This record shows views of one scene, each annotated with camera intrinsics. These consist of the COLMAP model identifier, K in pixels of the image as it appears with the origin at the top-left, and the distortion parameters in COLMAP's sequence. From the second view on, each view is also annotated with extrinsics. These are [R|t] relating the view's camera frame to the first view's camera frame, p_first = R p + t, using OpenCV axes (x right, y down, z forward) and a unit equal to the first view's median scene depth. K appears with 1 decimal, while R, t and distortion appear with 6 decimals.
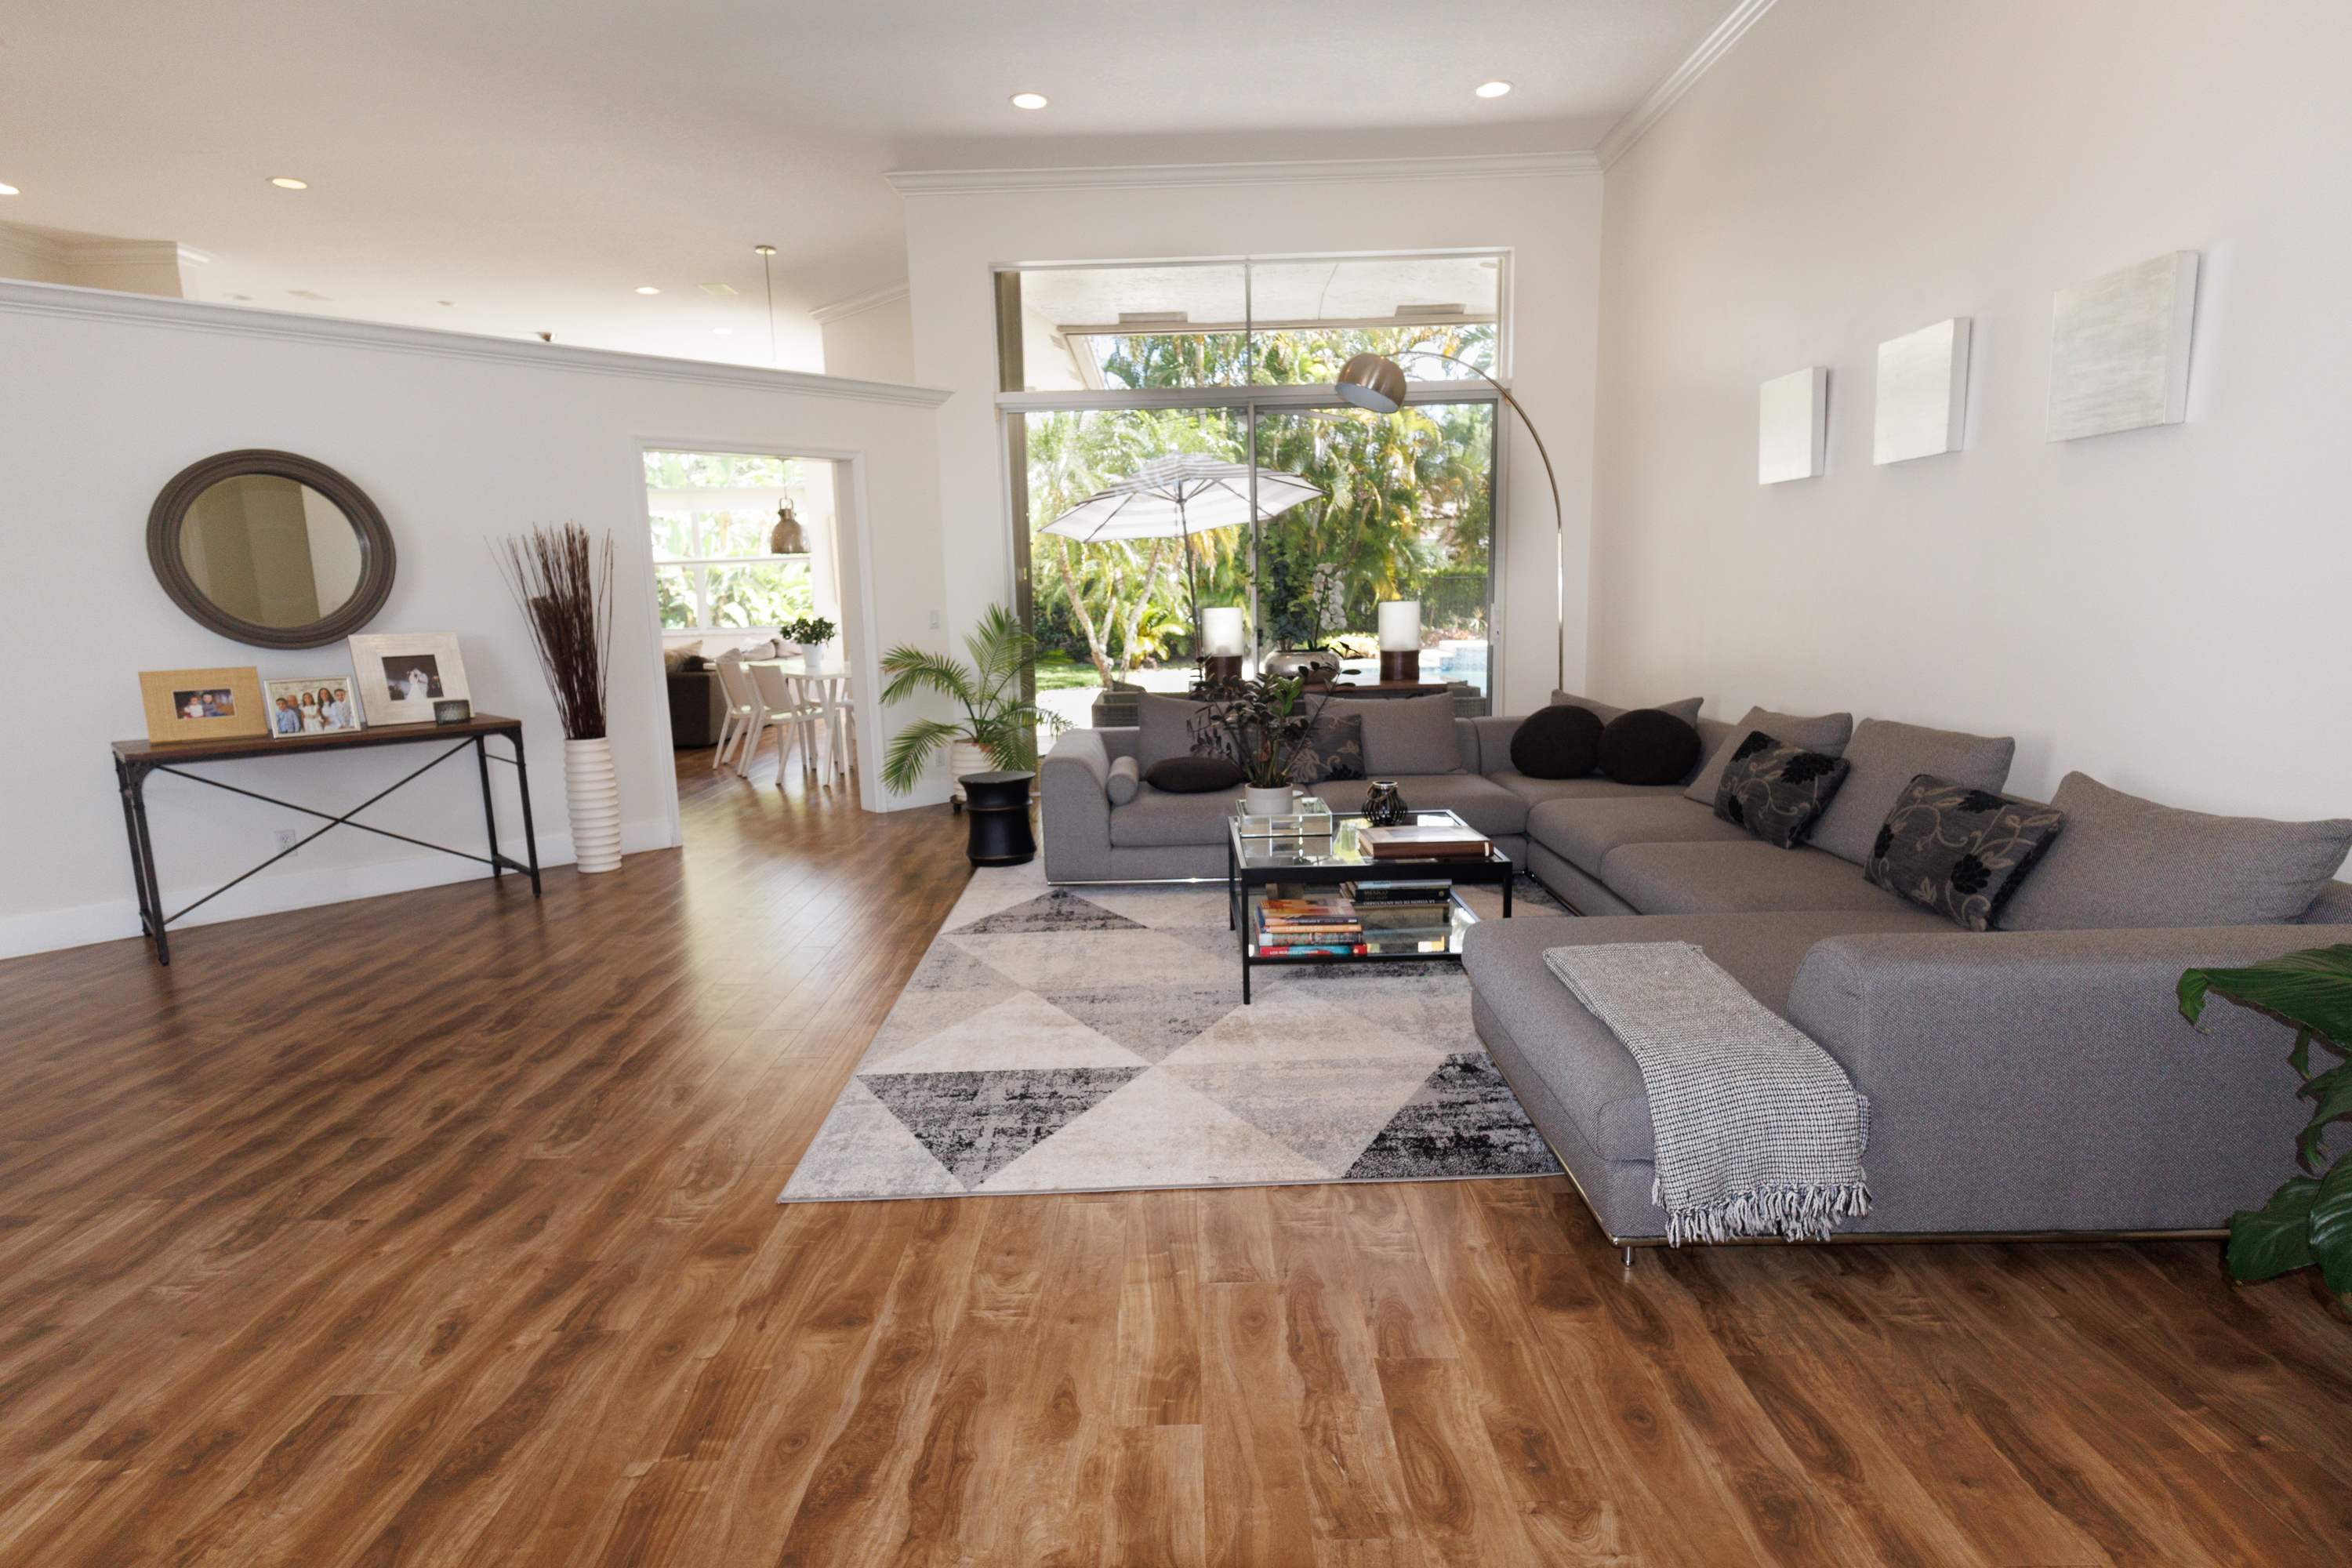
lens RADIAL K [[1189.5, 0, 1173.0], [0, 1189.5, 785.3], [0, 0, 1]] dist [0.015993, -0.002422]
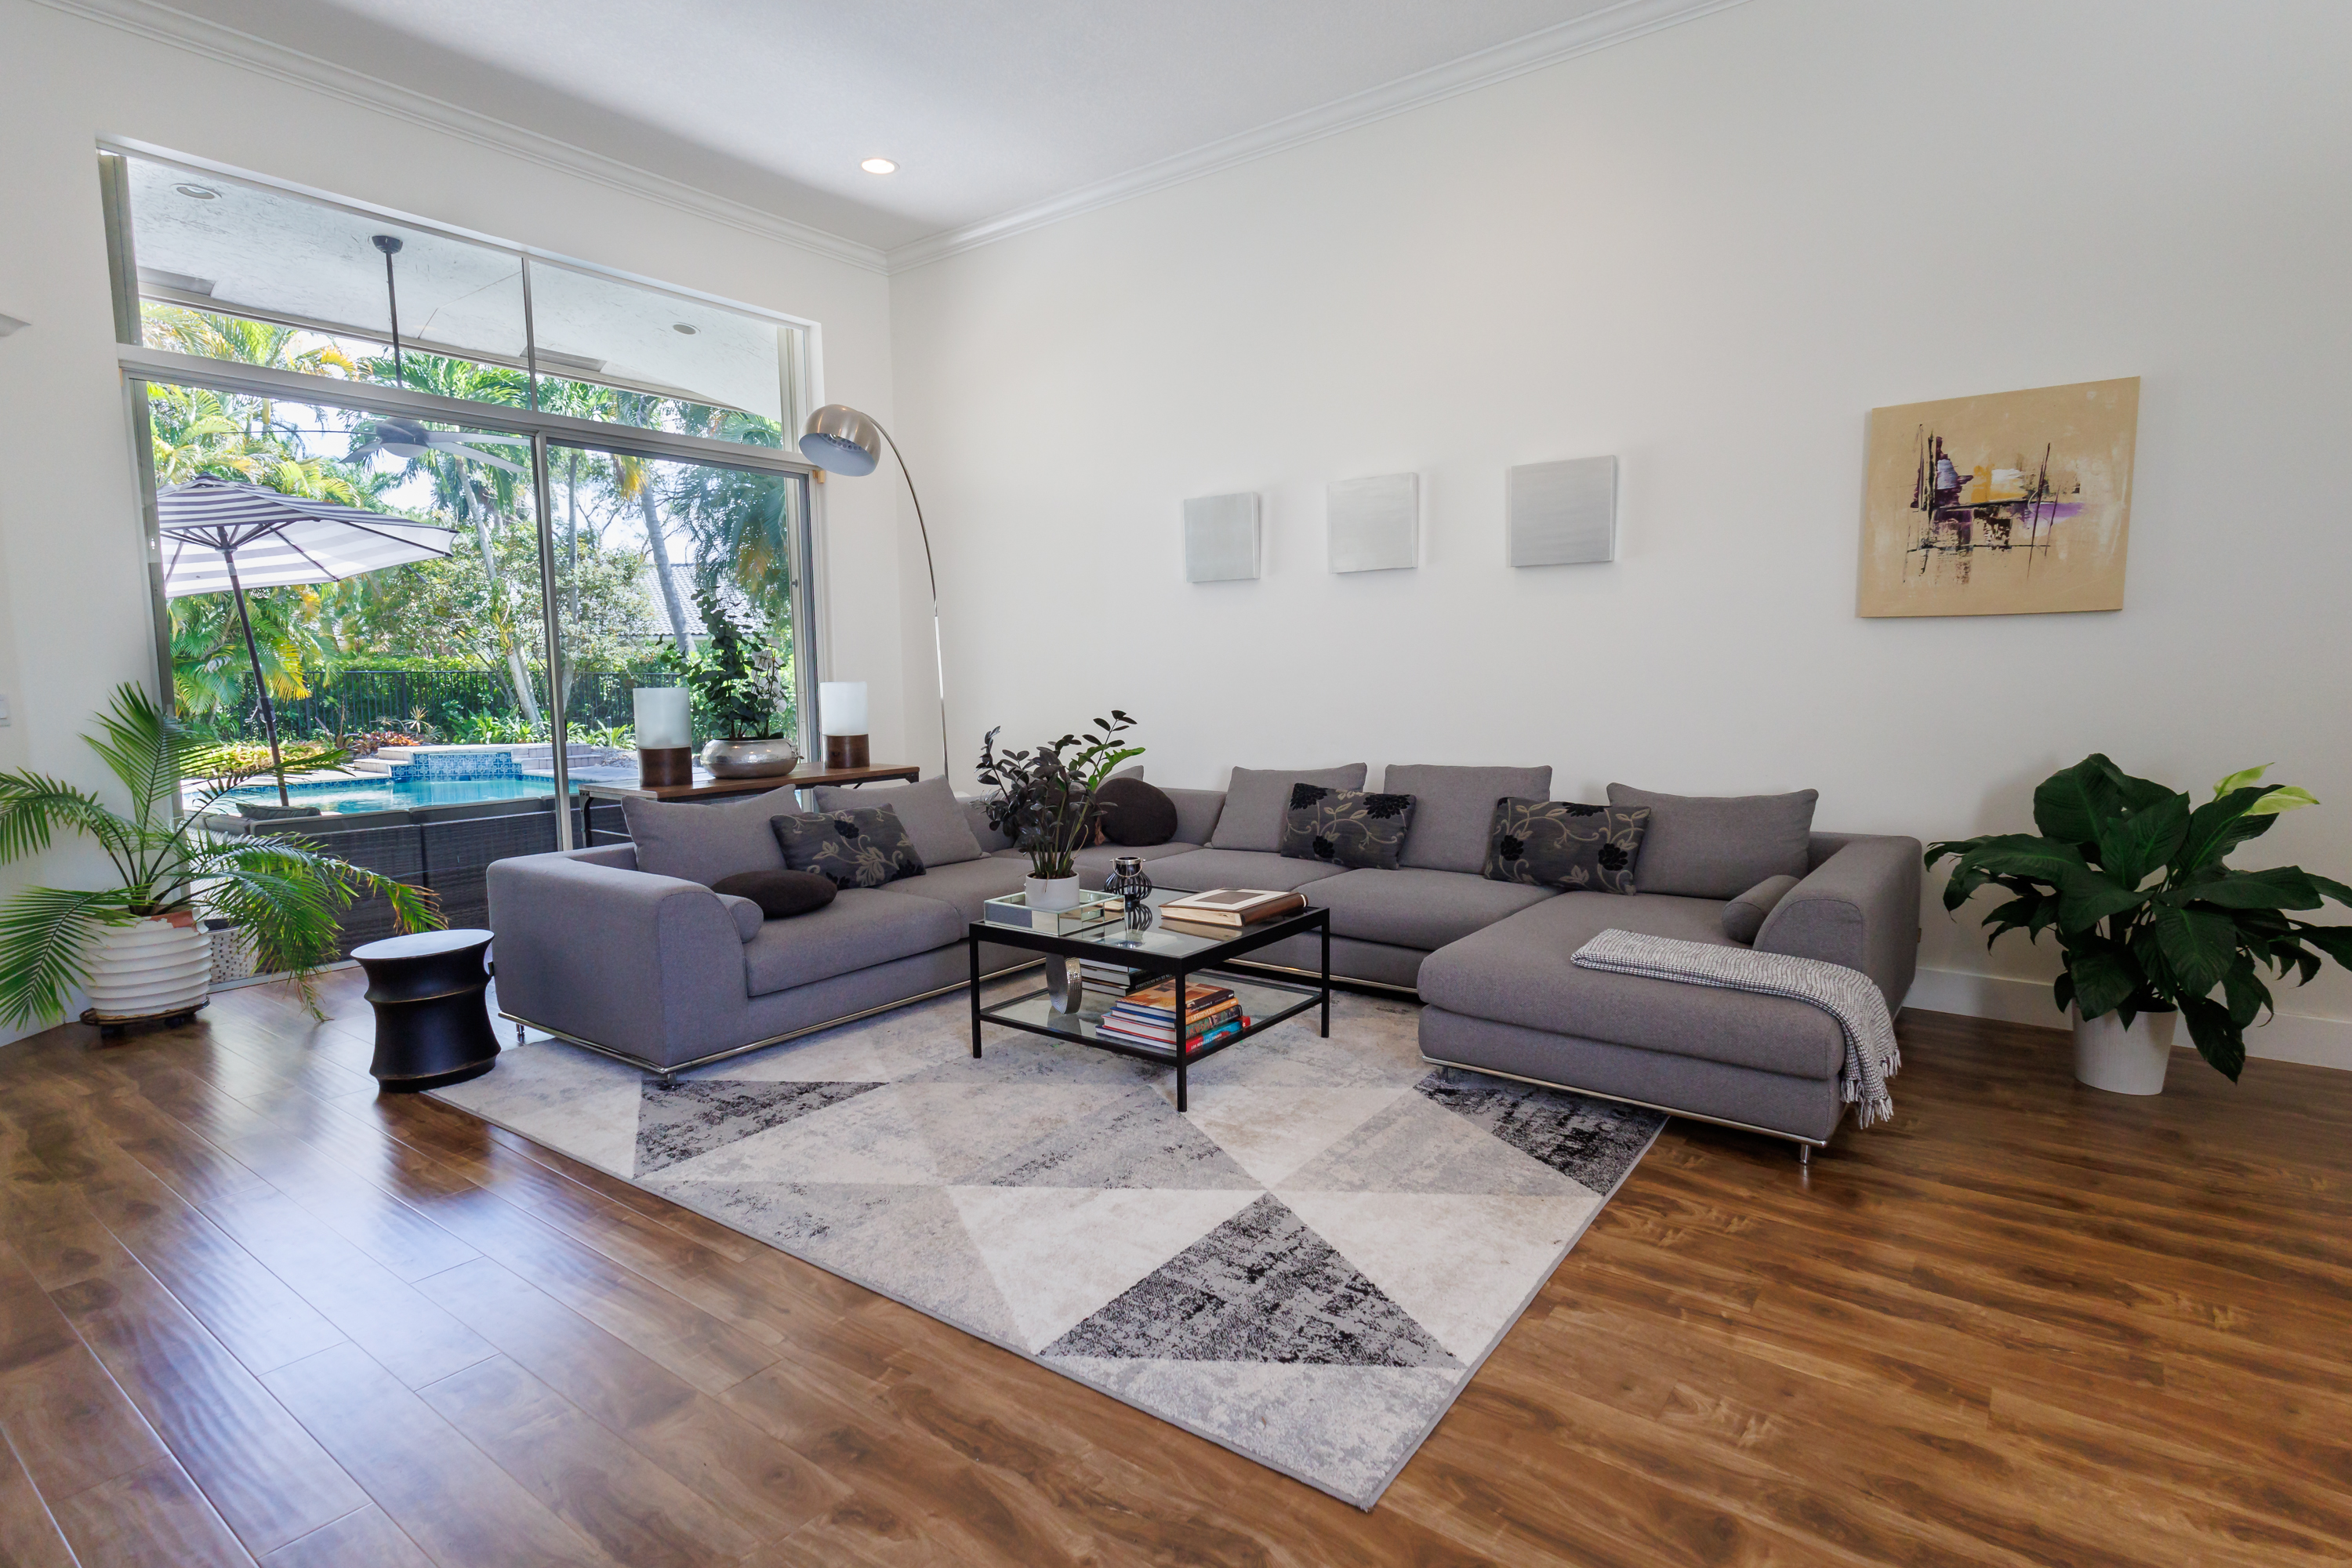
lens RADIAL K [[1189.5, 0, 1173.0], [0, 1189.5, 785.3], [0, 0, 1]] dist [0.015993, -0.002422]
pose [[0.598384, -0.061546, 0.798842, -0.737258], [0.130131, 0.991272, -0.021105, -0.046150], [-0.790571, 0.116583, 0.601171, 0.510807]]
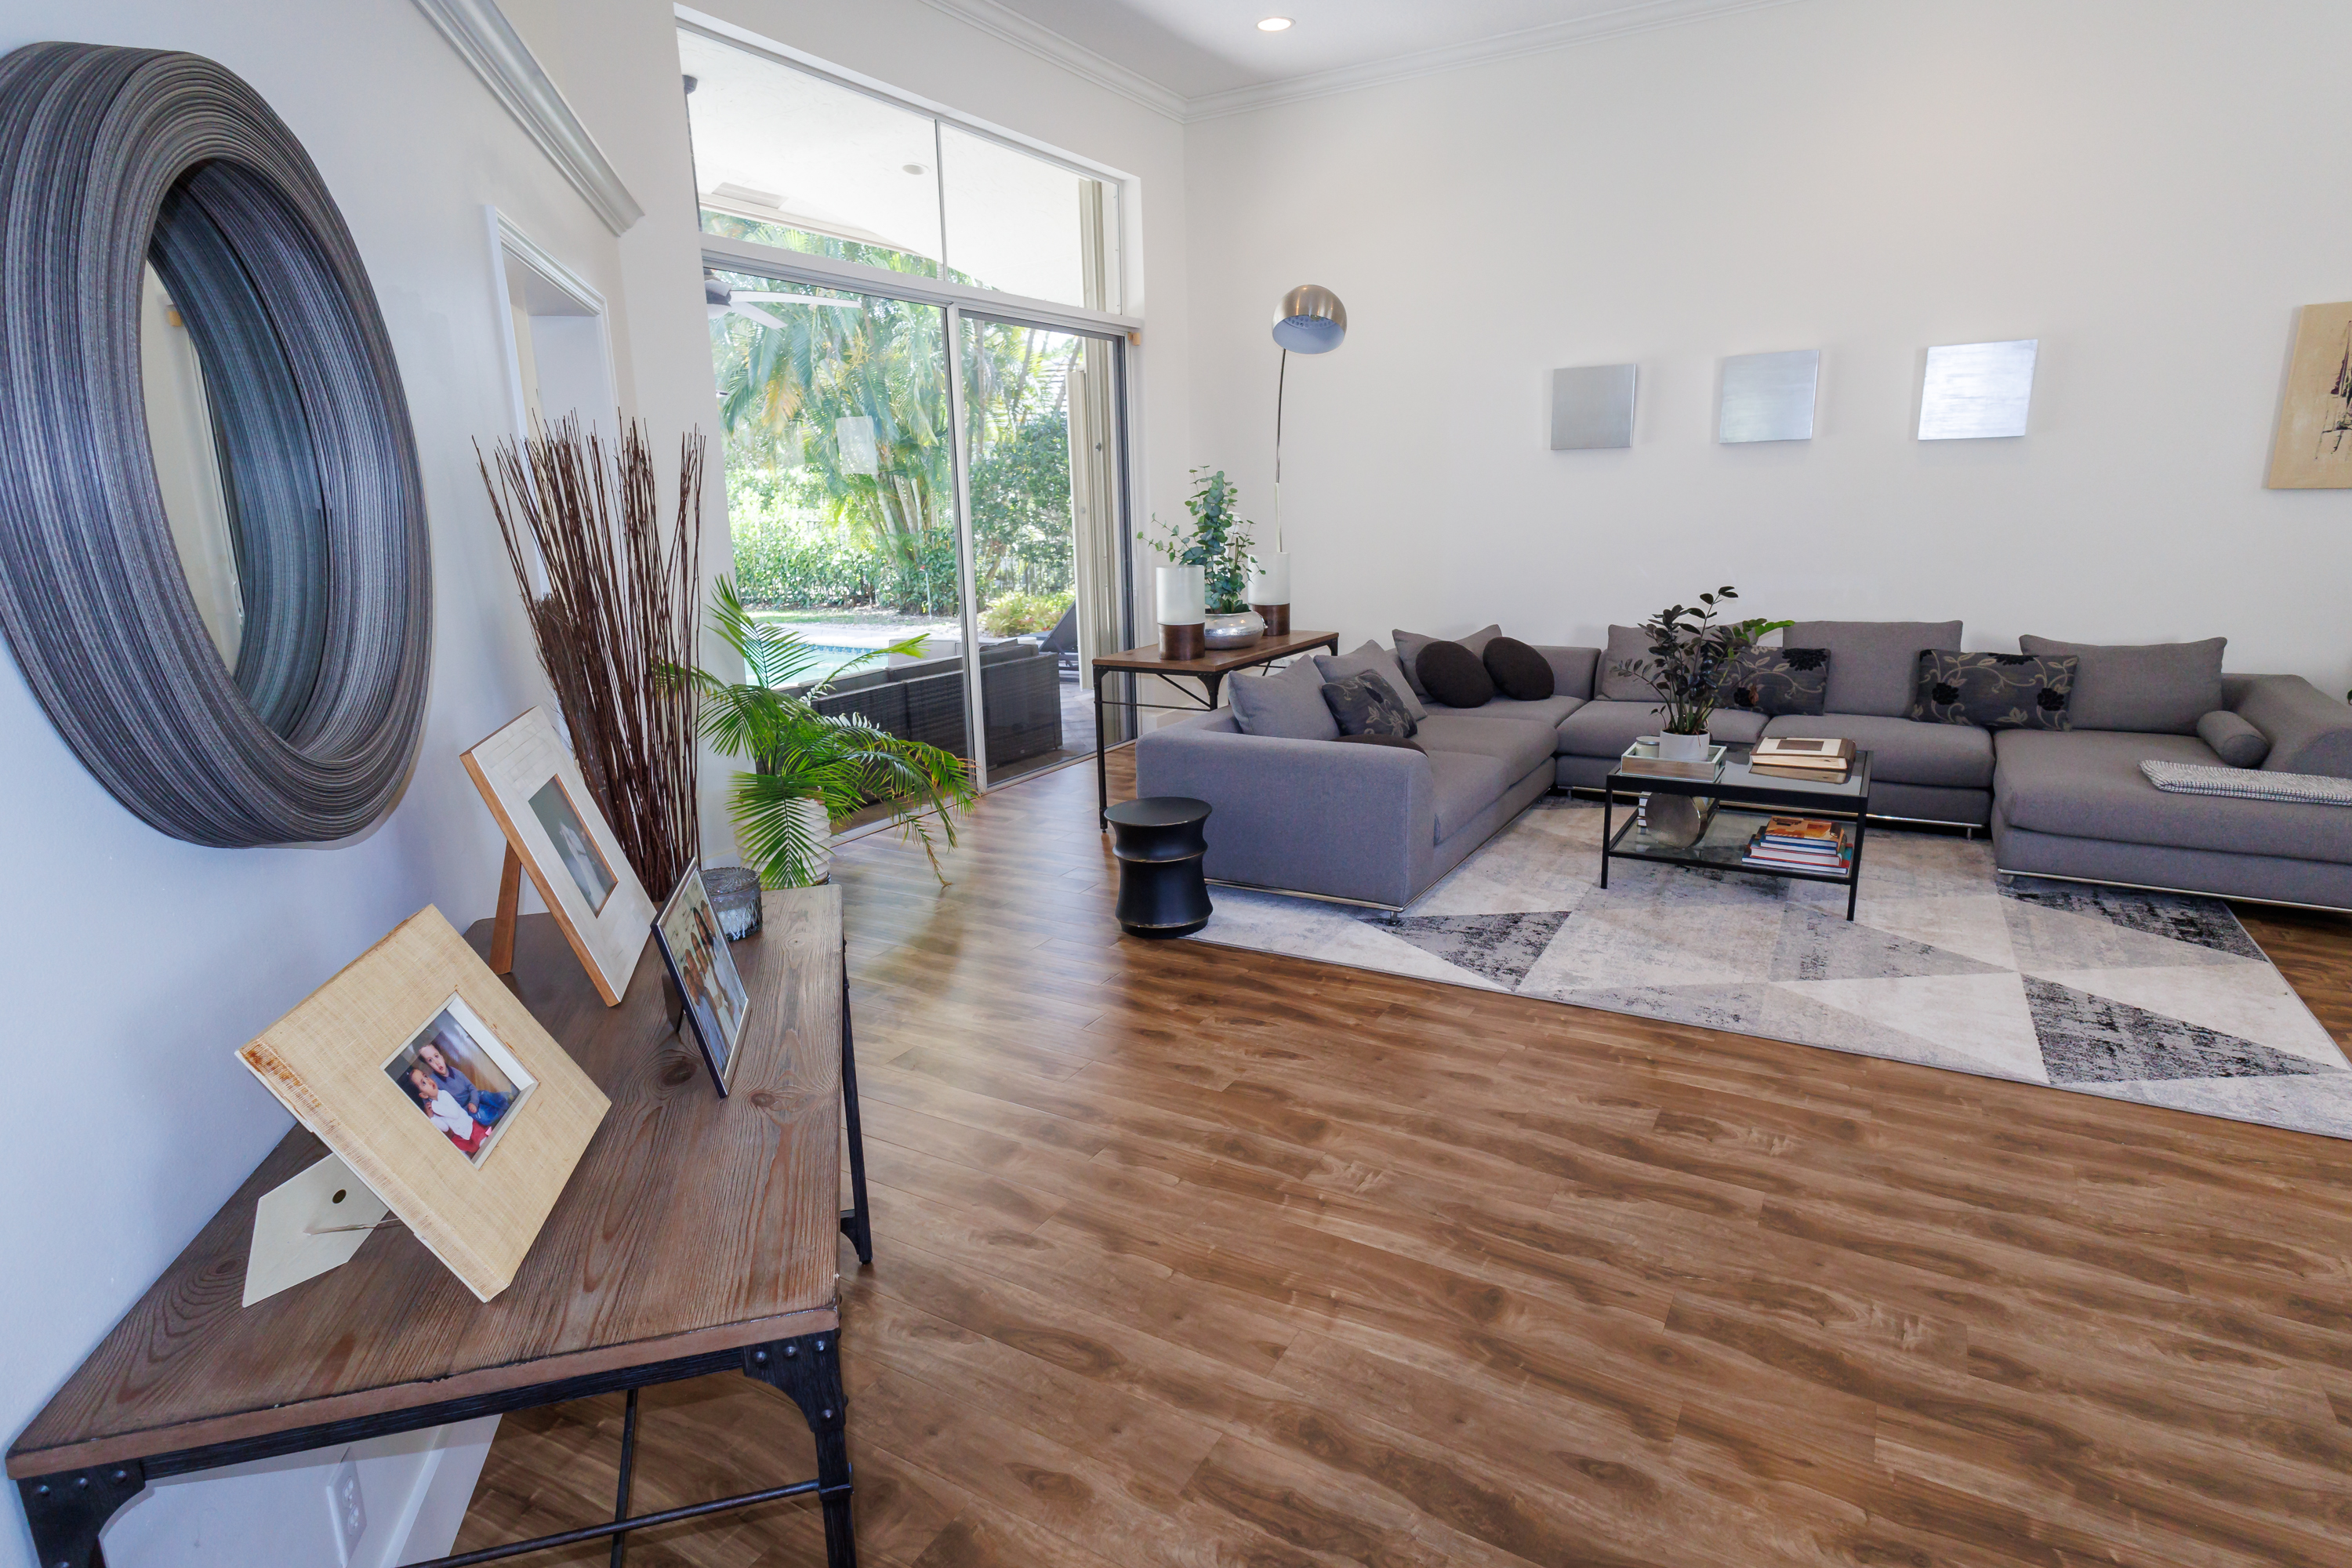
lens RADIAL K [[1246.6, 0, 1171.2], [0, 1246.6, 784.2], [0, 0, 1]] dist [0.016622, -0.000825]
pose [[0.501729, -0.184578, 0.845103, -1.384521], [0.154673, 0.980368, 0.122293, -0.203313], [-0.851084, 0.069357, 0.520428, 1.066987]]
